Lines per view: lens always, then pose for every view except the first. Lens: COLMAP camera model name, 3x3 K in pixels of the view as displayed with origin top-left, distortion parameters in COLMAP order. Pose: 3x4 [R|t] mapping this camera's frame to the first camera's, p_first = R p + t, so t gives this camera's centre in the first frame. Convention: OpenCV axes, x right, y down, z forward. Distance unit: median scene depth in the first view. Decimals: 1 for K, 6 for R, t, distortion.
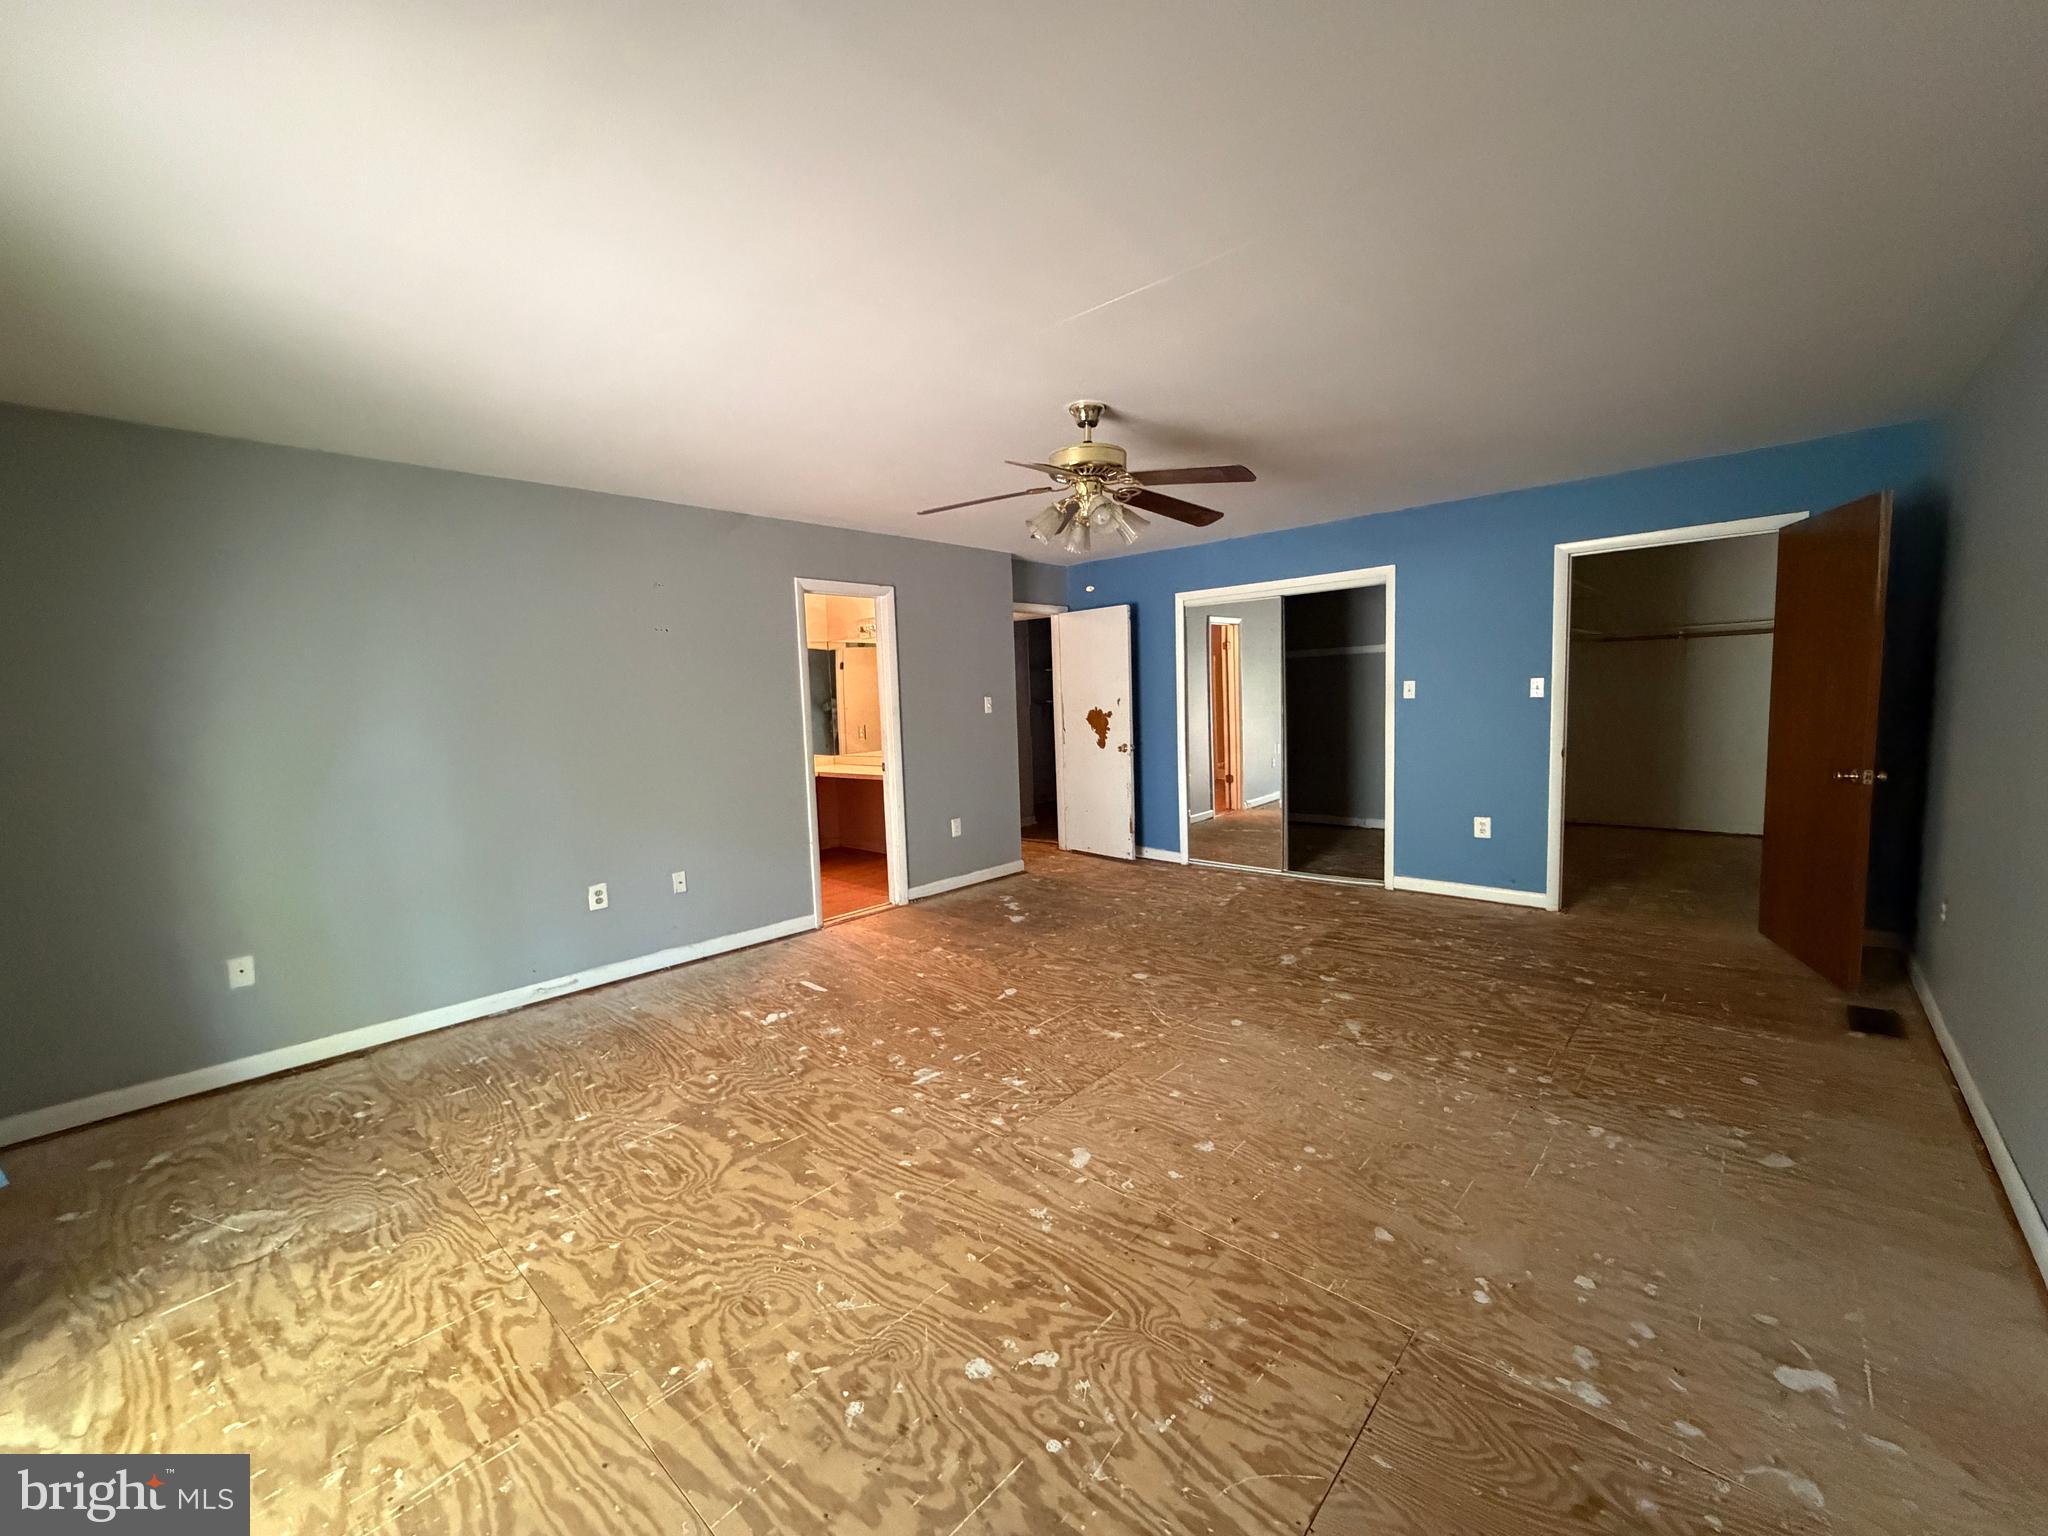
lens RADIAL K [[817.9, 0, 1025.7], [0, 817.9, 768.4], [0, 0, 1]] dist [0.000562, -0.000407]
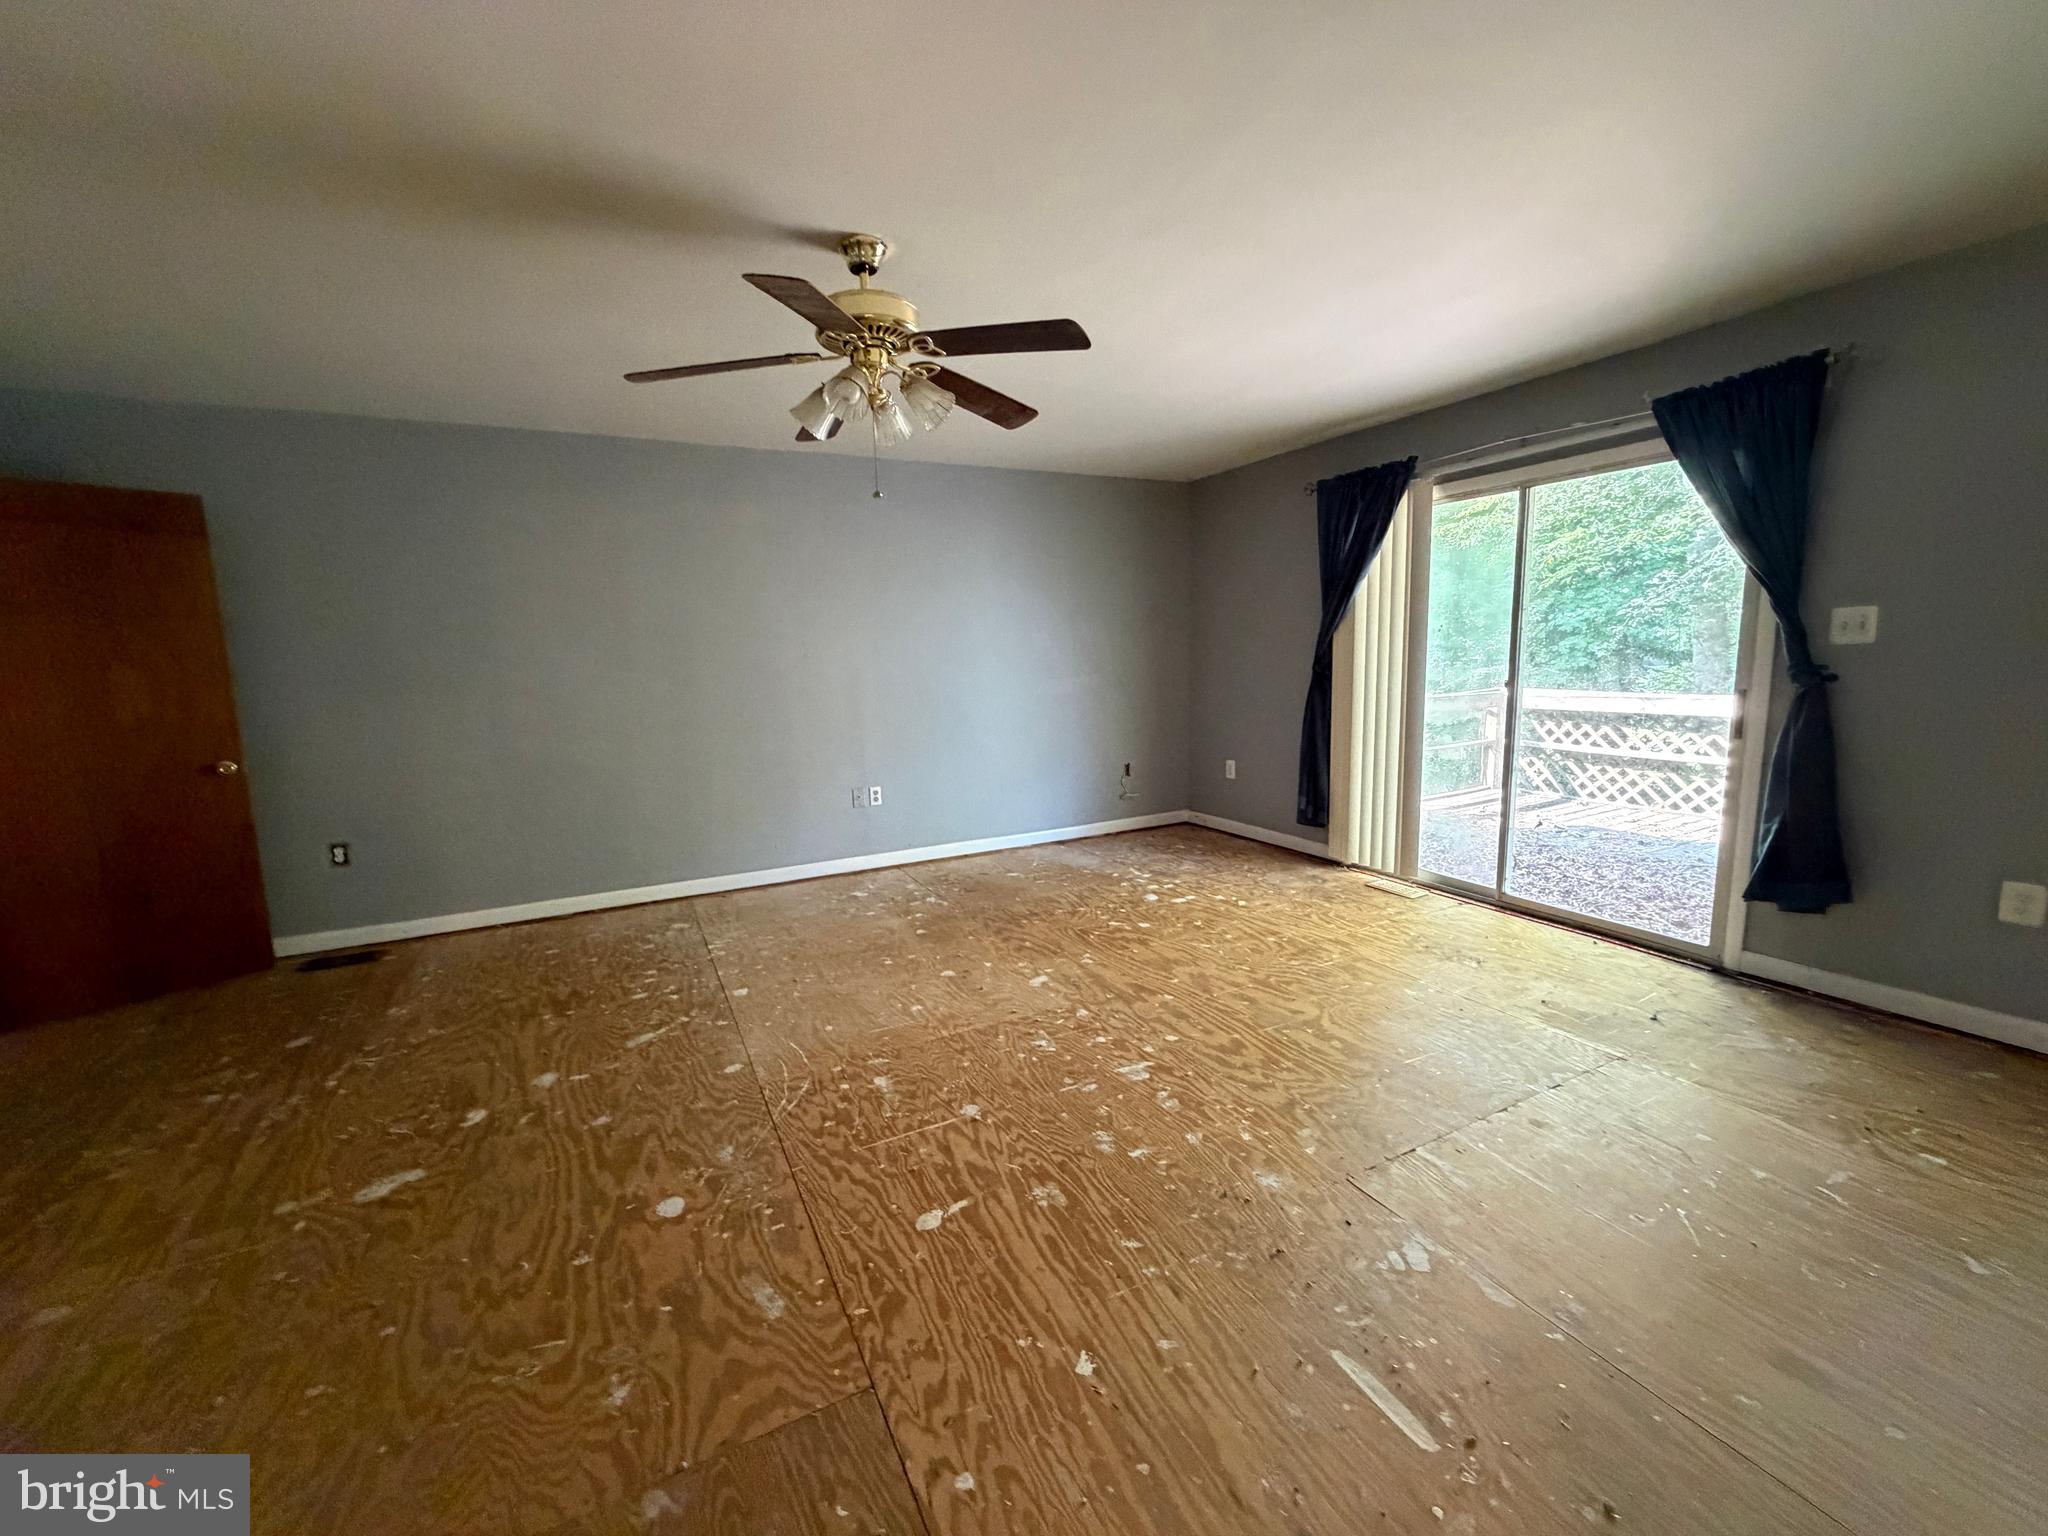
lens RADIAL K [[817.9, 0, 1028.9], [0, 817.9, 771.9], [0, 0, 1]] dist [0.000562, -0.000407]
pose [[-0.933787, 0.012060, 0.357625, -0.336807], [0.097547, 0.970159, 0.221984, -0.129661], [-0.344276, 0.242171, -0.907098, 1.791536]]
